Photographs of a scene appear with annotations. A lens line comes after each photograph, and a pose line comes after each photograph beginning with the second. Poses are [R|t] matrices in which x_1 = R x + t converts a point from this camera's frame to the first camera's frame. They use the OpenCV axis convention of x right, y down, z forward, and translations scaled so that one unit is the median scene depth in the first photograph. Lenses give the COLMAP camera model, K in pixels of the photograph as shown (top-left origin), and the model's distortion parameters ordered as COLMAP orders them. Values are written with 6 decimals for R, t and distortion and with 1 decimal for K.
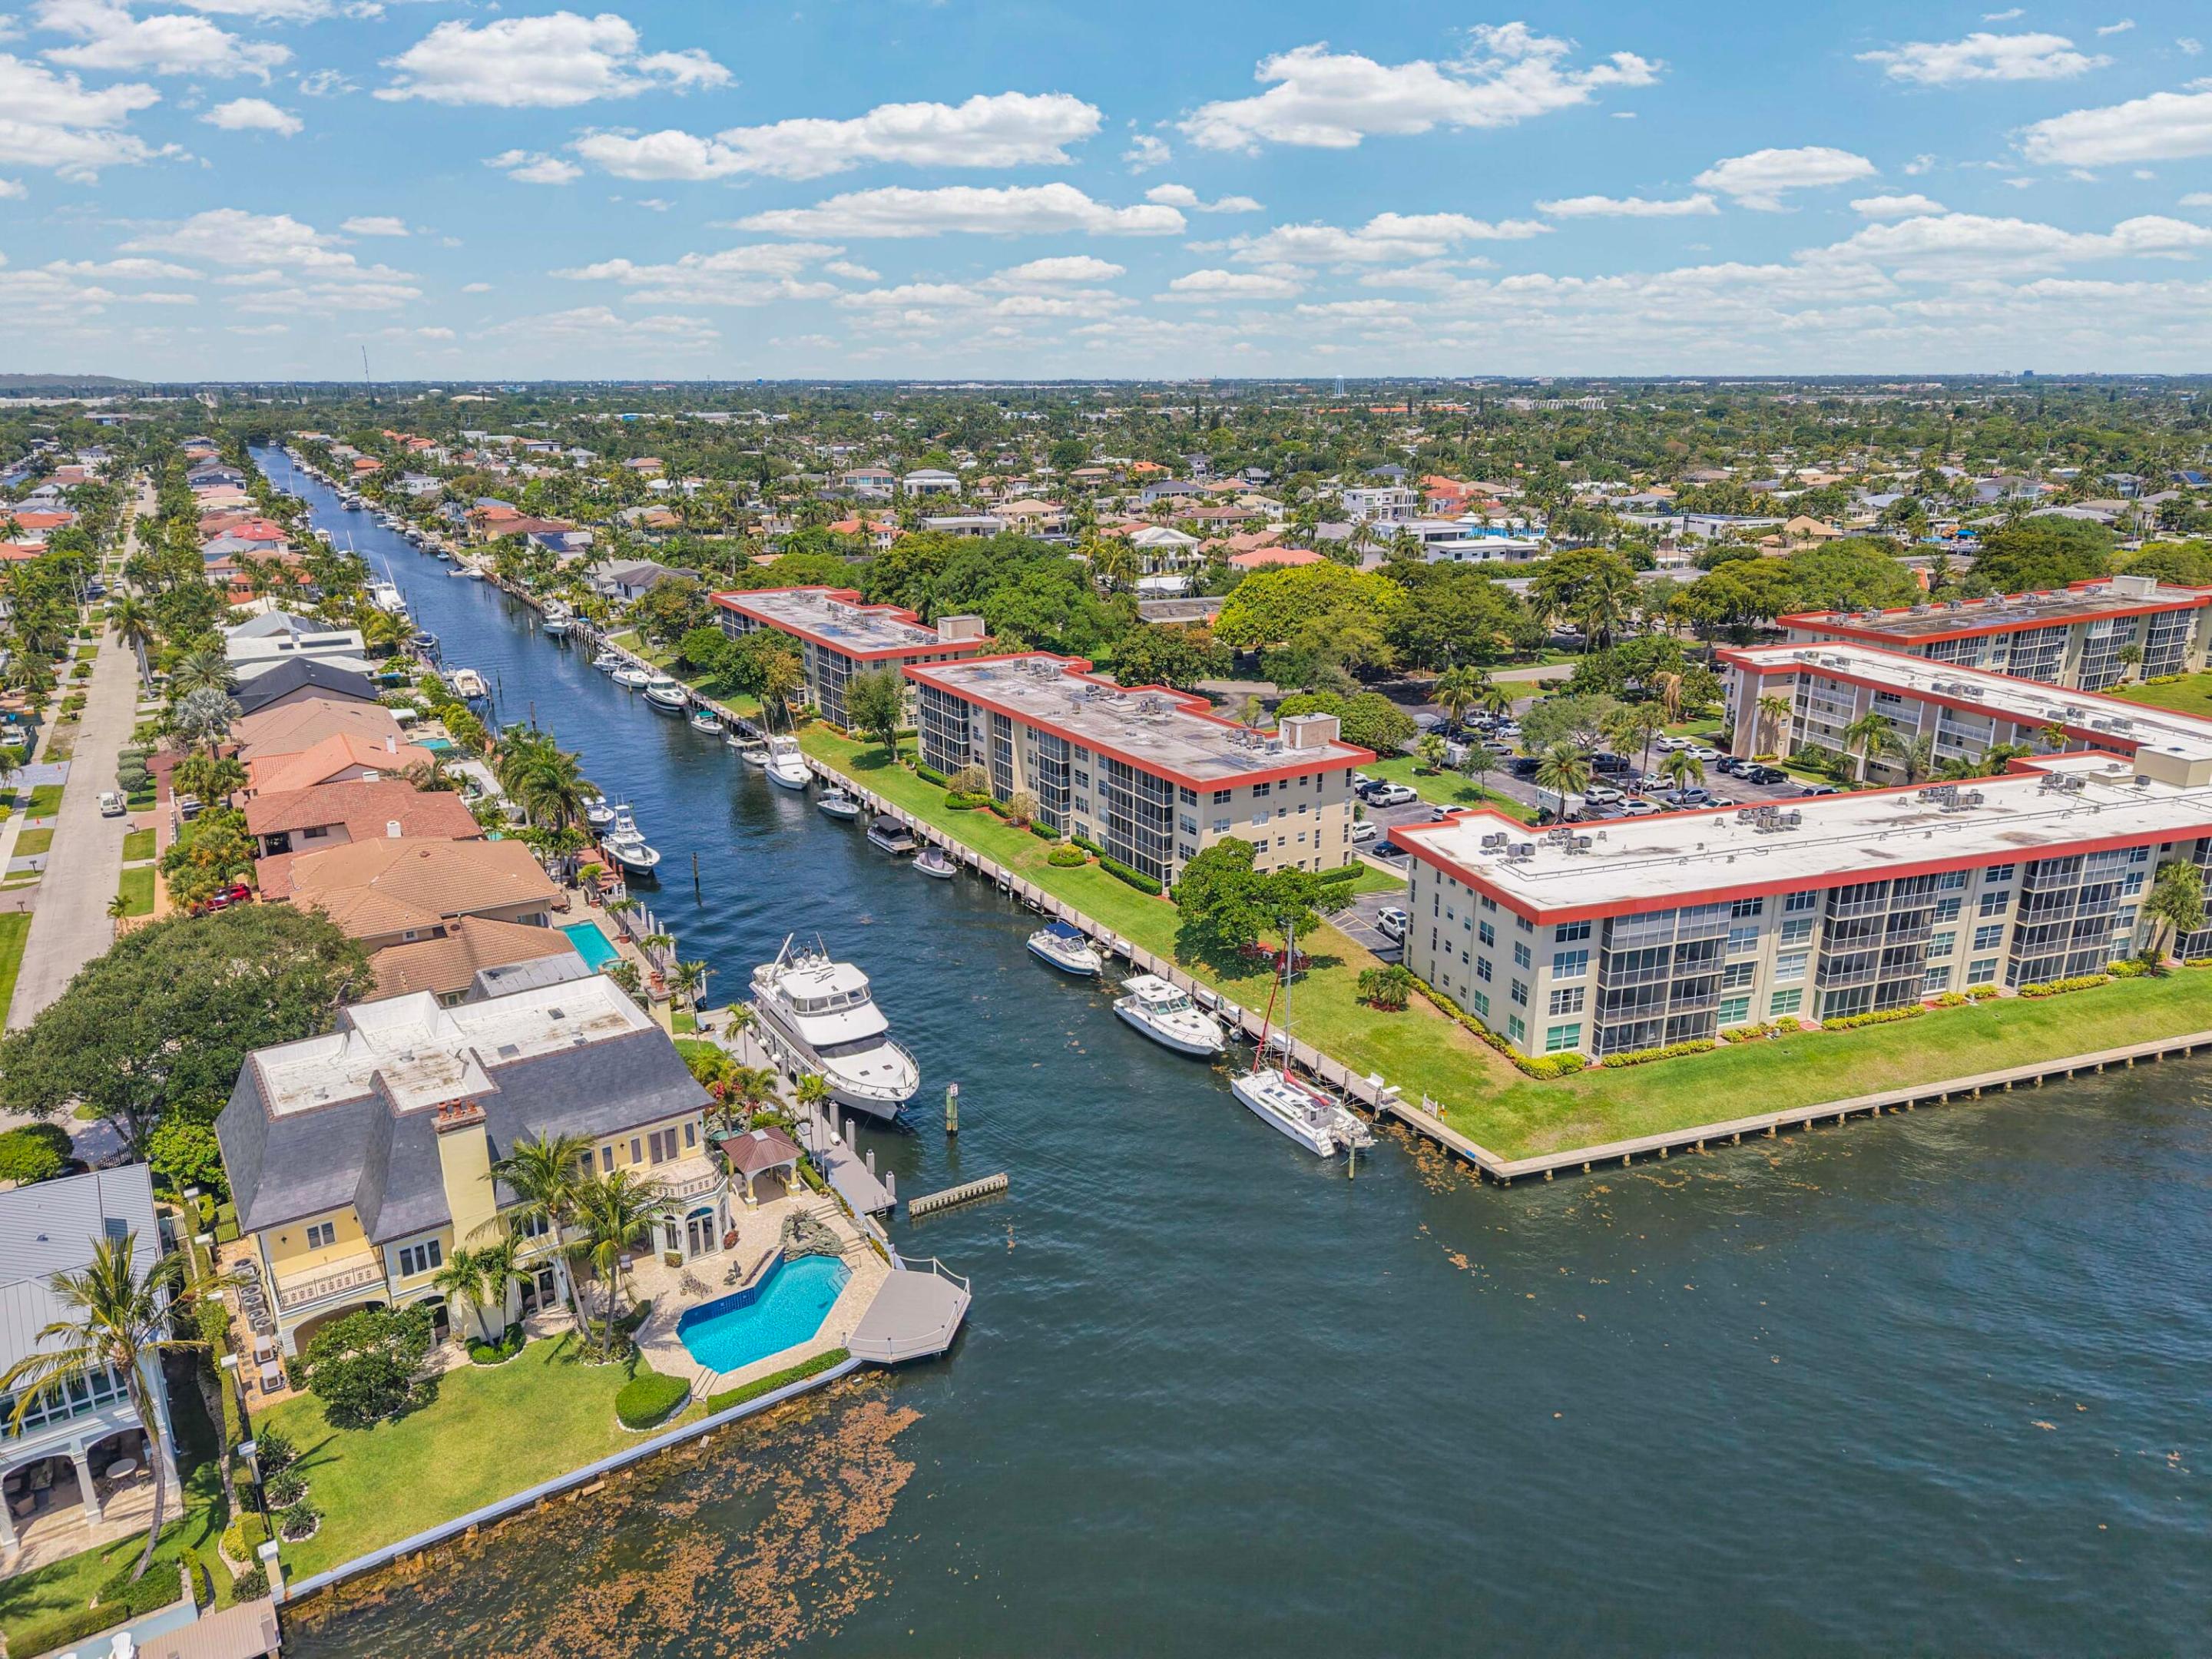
lens RADIAL K [[1461.0, 0, 1098.6], [0, 1461.0, 804.8], [0, 0, 1]] dist [0.017379, -0.016068]
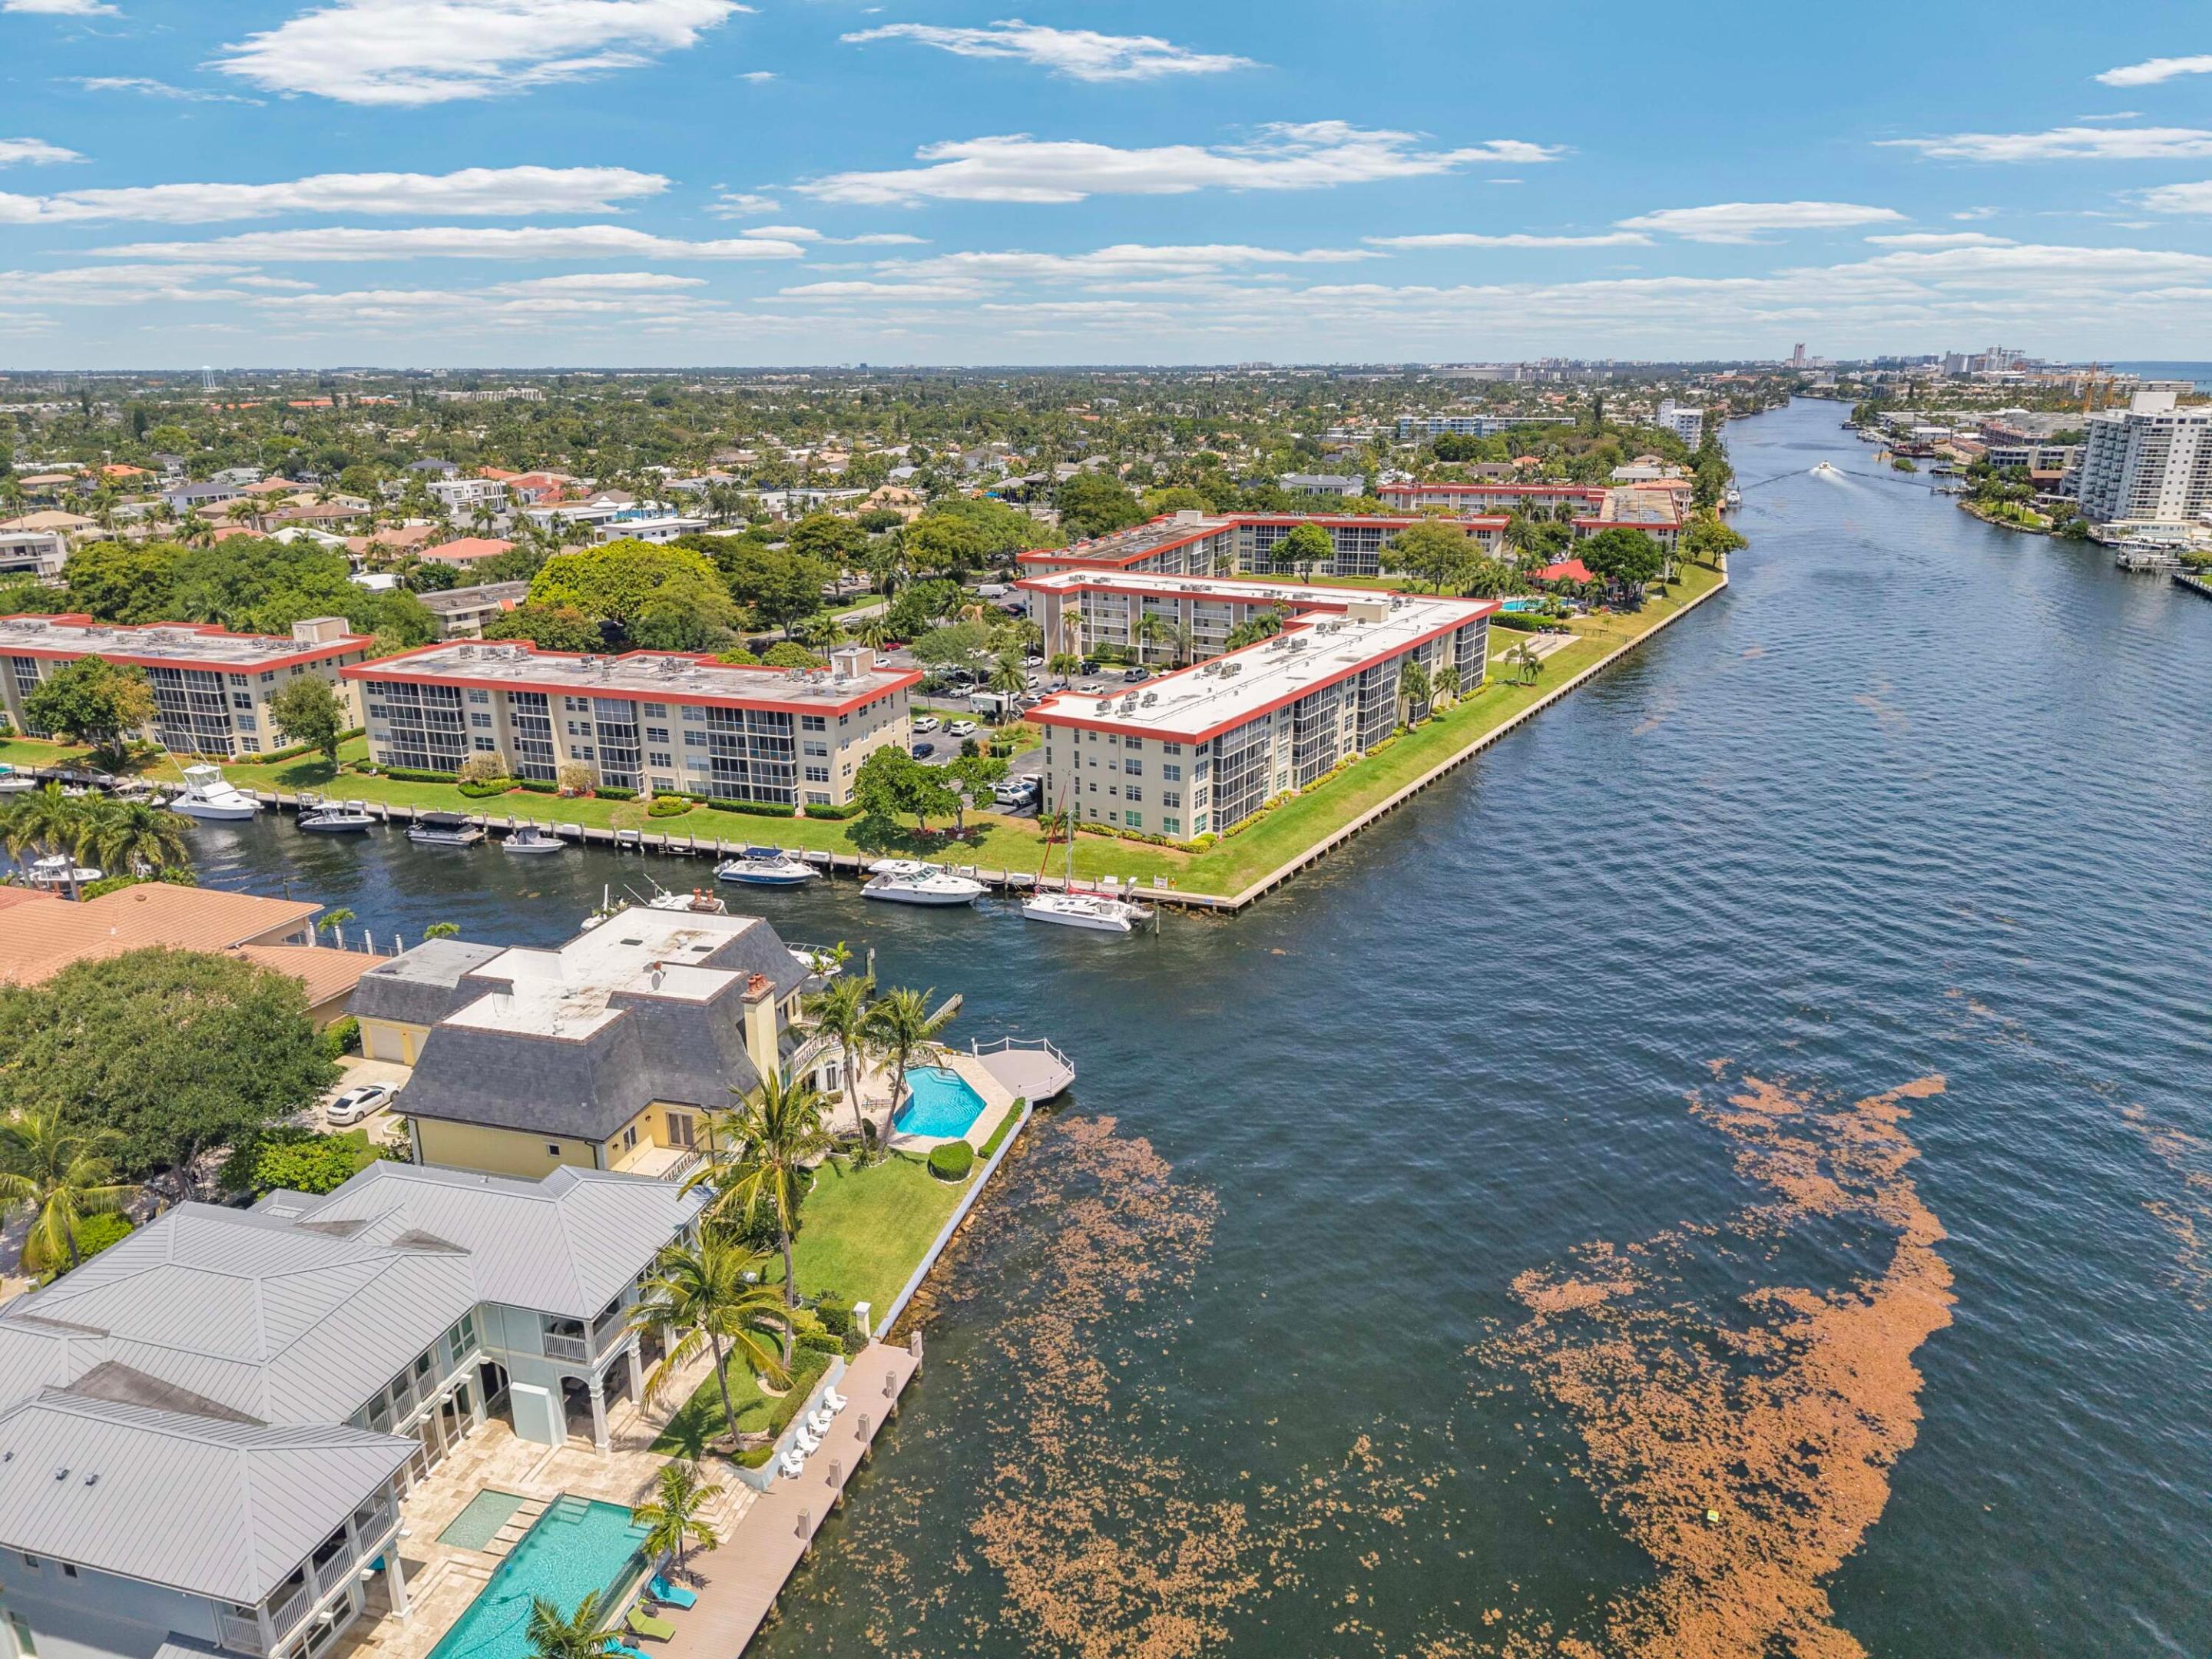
lens RADIAL K [[1461.0, 0, 1098.6], [0, 1461.0, 804.8], [0, 0, 1]] dist [0.017379, -0.016068]
pose [[0.766250, -0.181054, 0.616506, -0.572722], [0.177754, 0.981765, 0.067393, 0.022224], [-0.617466, 0.057947, 0.784460, -0.061701]]
